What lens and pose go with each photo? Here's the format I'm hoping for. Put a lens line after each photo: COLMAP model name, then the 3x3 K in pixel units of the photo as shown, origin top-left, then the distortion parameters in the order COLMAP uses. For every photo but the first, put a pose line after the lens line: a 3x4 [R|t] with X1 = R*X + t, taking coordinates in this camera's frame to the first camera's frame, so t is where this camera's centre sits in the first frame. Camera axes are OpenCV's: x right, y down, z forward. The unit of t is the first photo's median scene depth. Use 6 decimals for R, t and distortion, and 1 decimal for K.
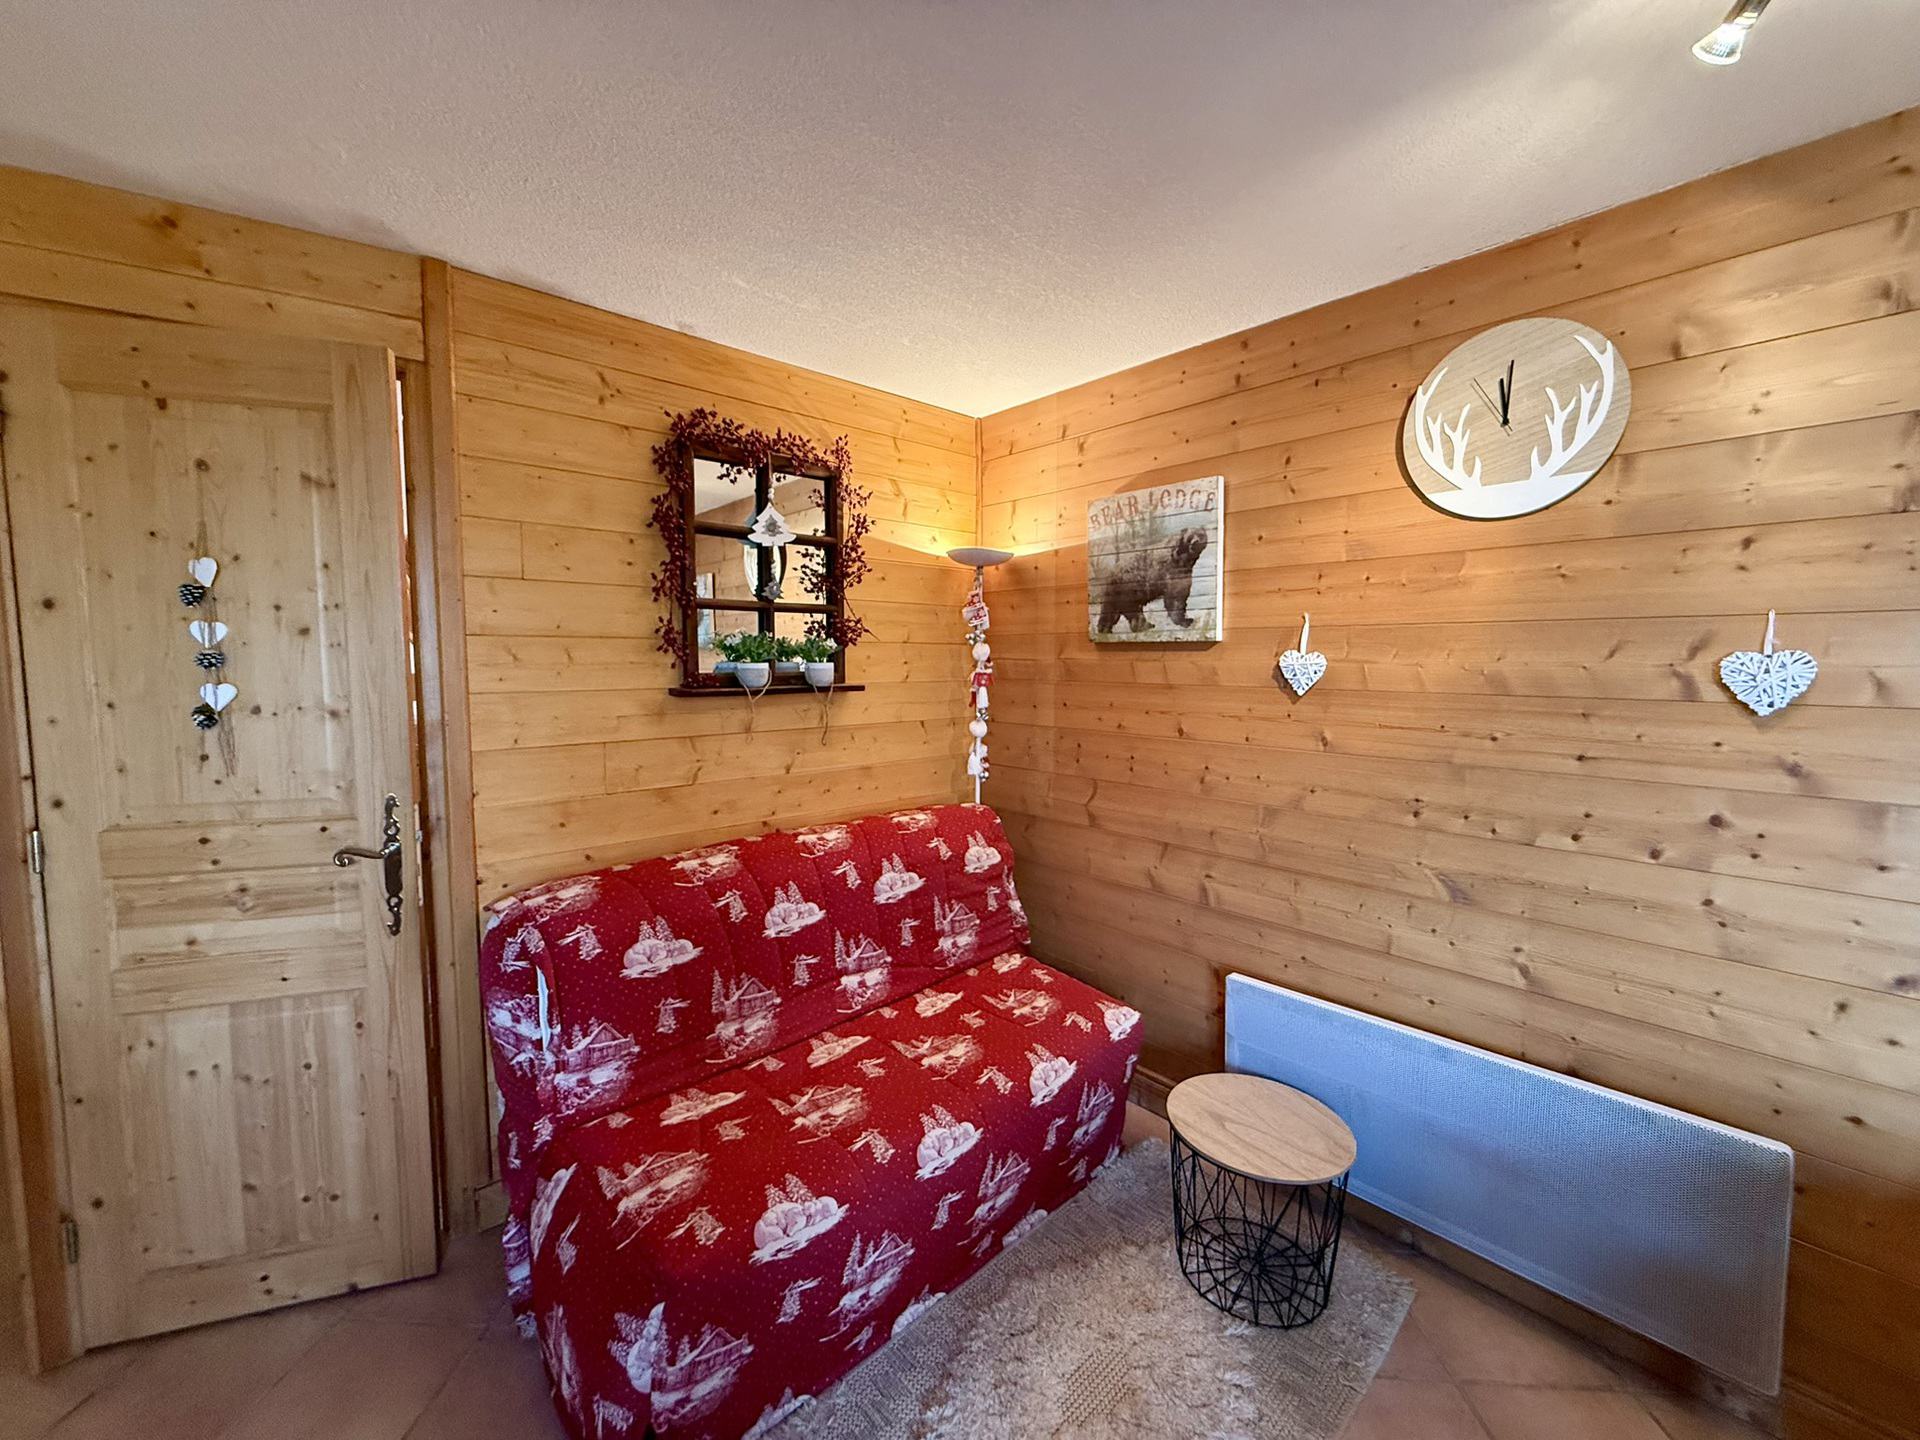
lens RADIAL K [[761.1, 0, 954.7], [0, 761.1, 717.7], [0, 0, 1]] dist [-0.002180, 0.000665]
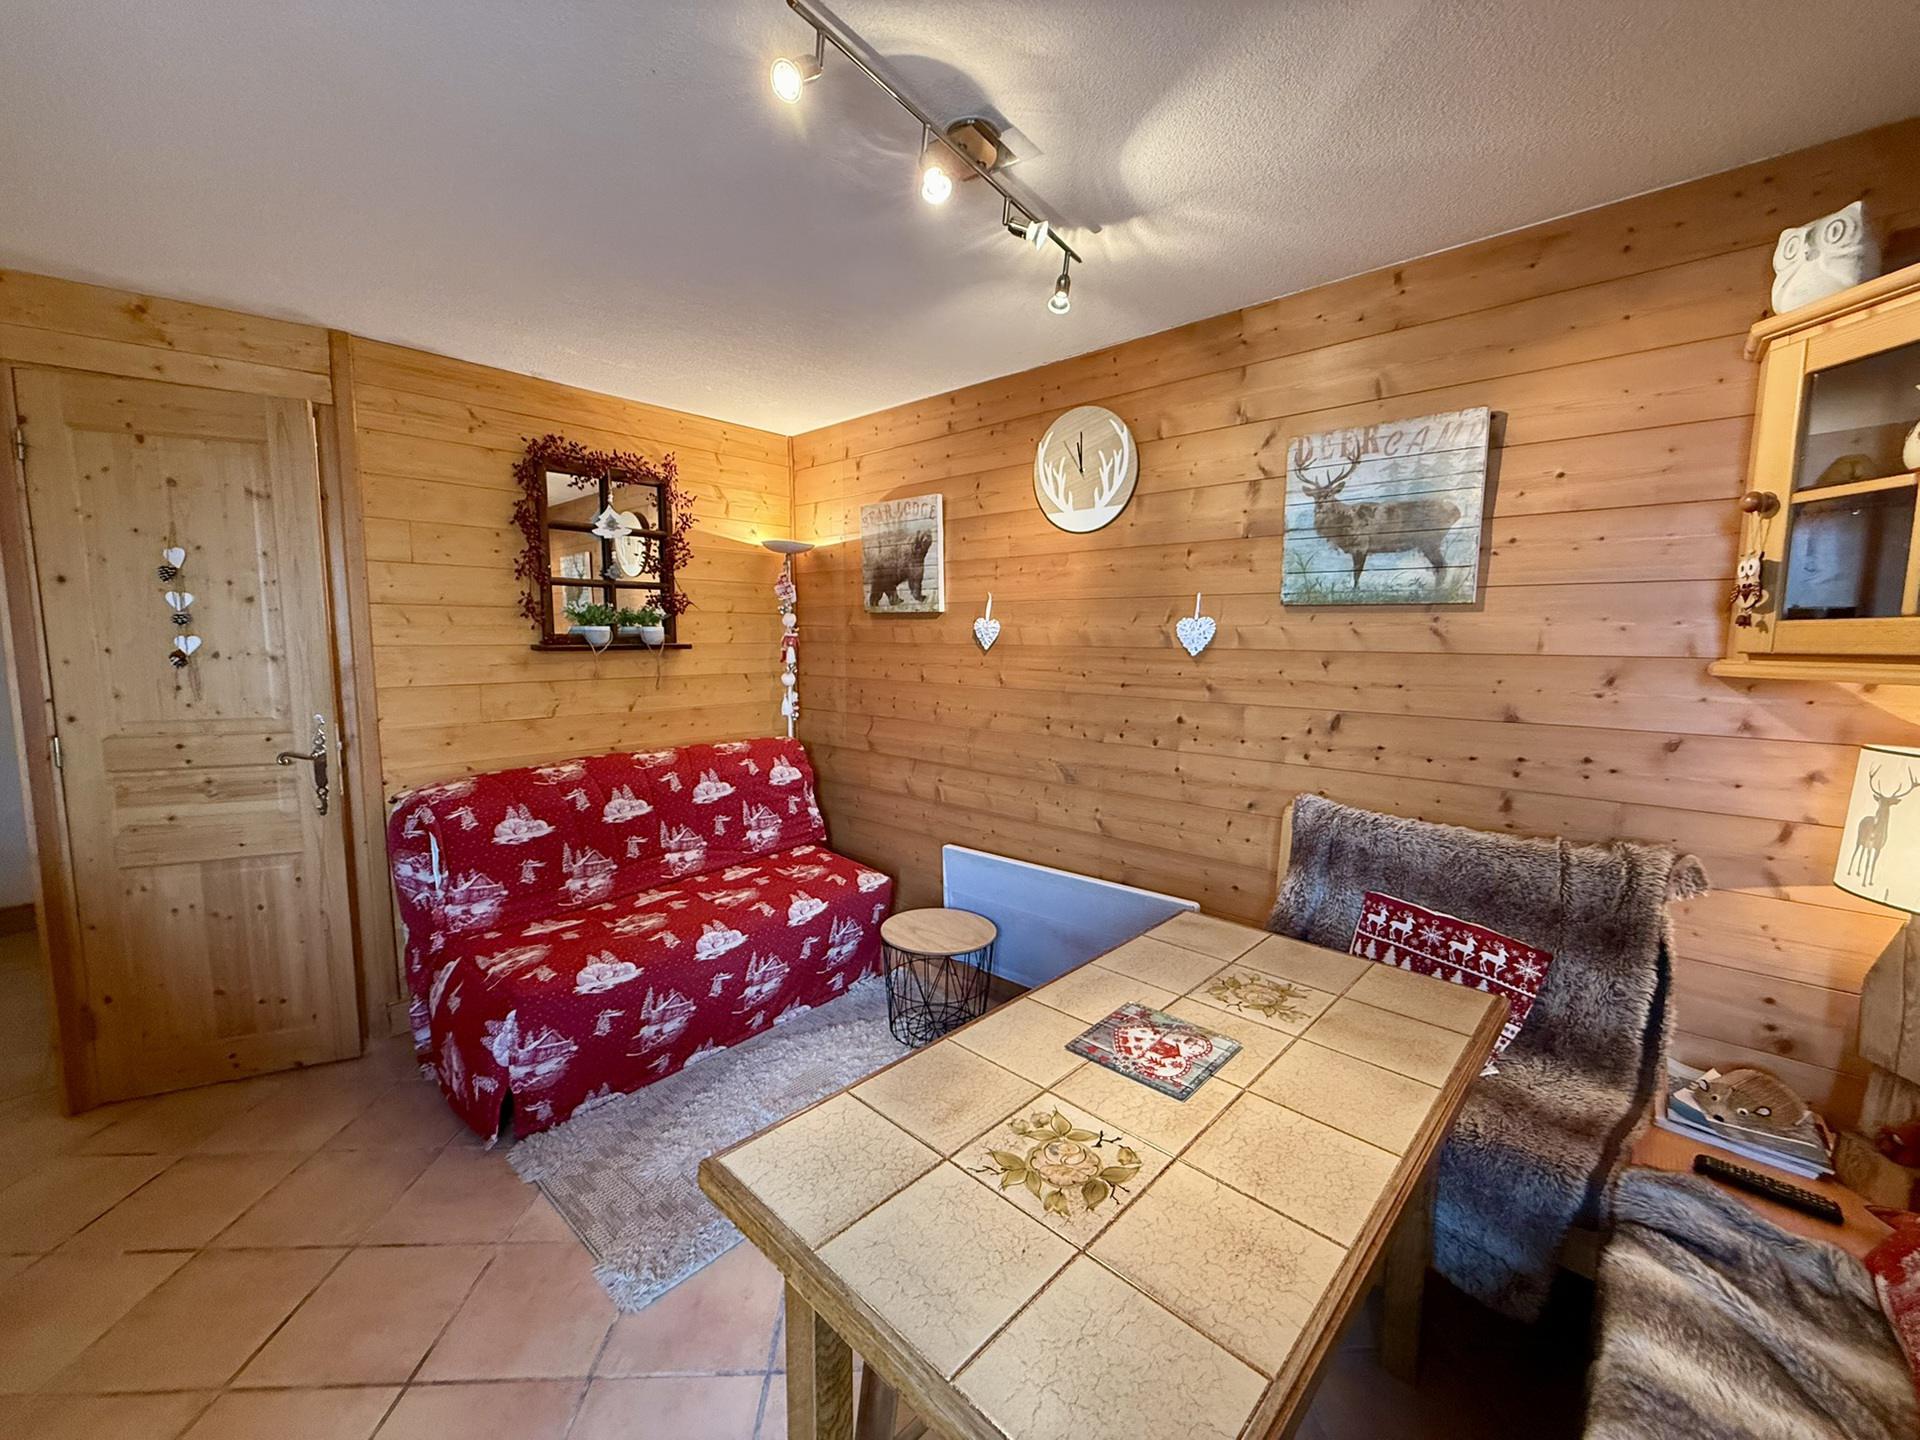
lens RADIAL K [[761.1, 0, 954.4], [0, 761.1, 716.8], [0, 0, 1]] dist [-0.002180, 0.000665]
pose [[0.995088, -0.007689, 0.098694, 0.309632], [0.004700, 0.999524, 0.030481, 0.067542], [-0.098882, -0.029867, 0.994651, -0.544328]]
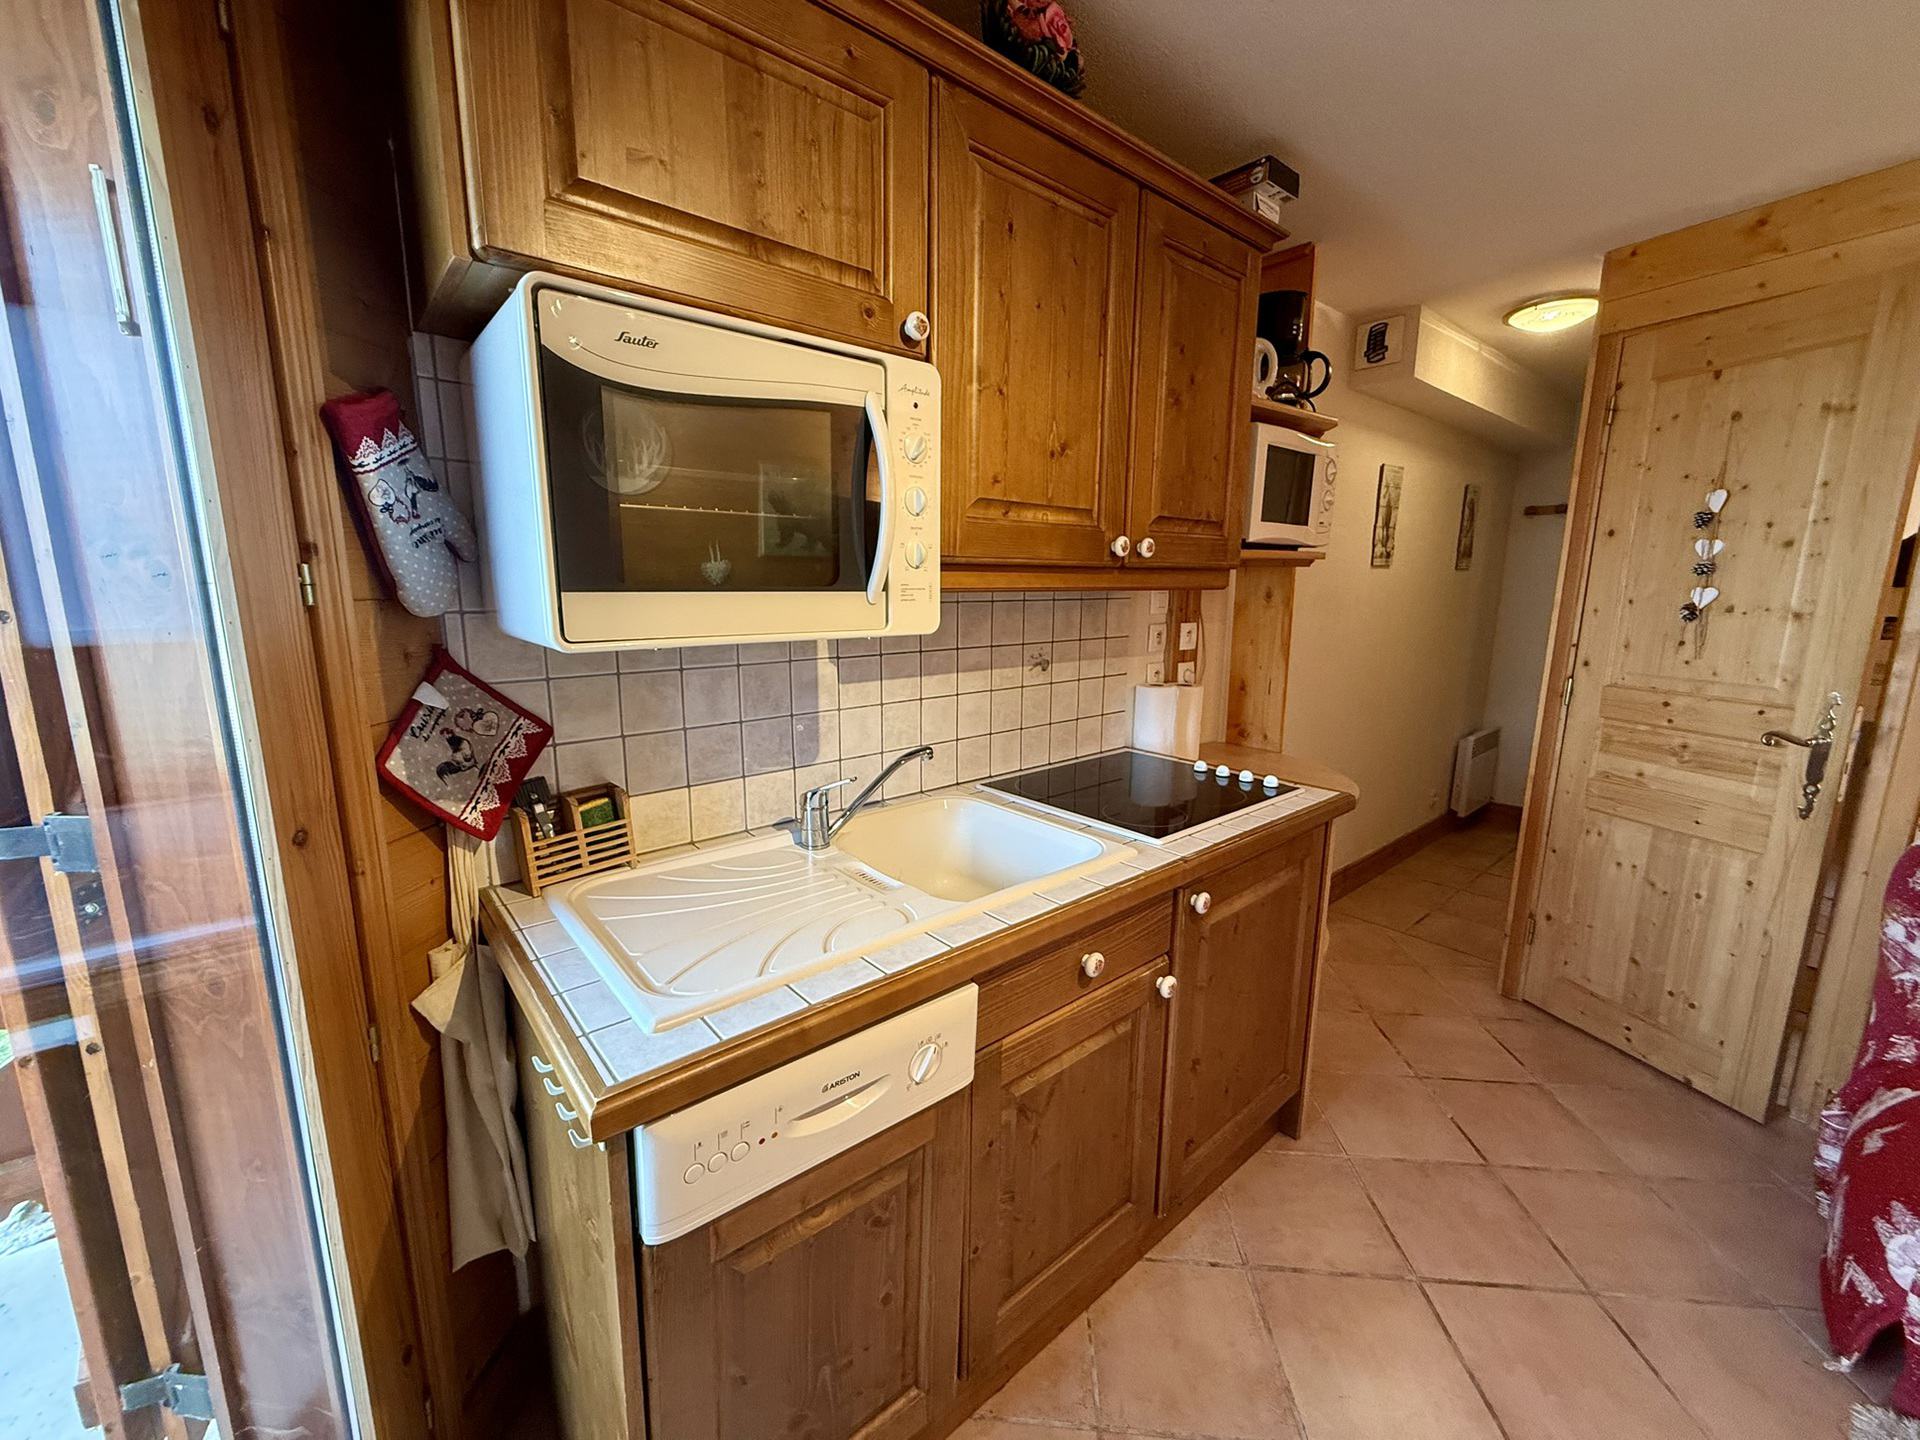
lens RADIAL K [[761.1, 0, 946.1], [0, 761.1, 716.0], [0, 0, 1]] dist [-0.002180, 0.000665]
pose [[-0.034880, 0.173589, -0.984200, 0.390647], [-0.084416, 0.980768, 0.175976, 0.050552], [0.995820, 0.089220, -0.019556, -0.250431]]
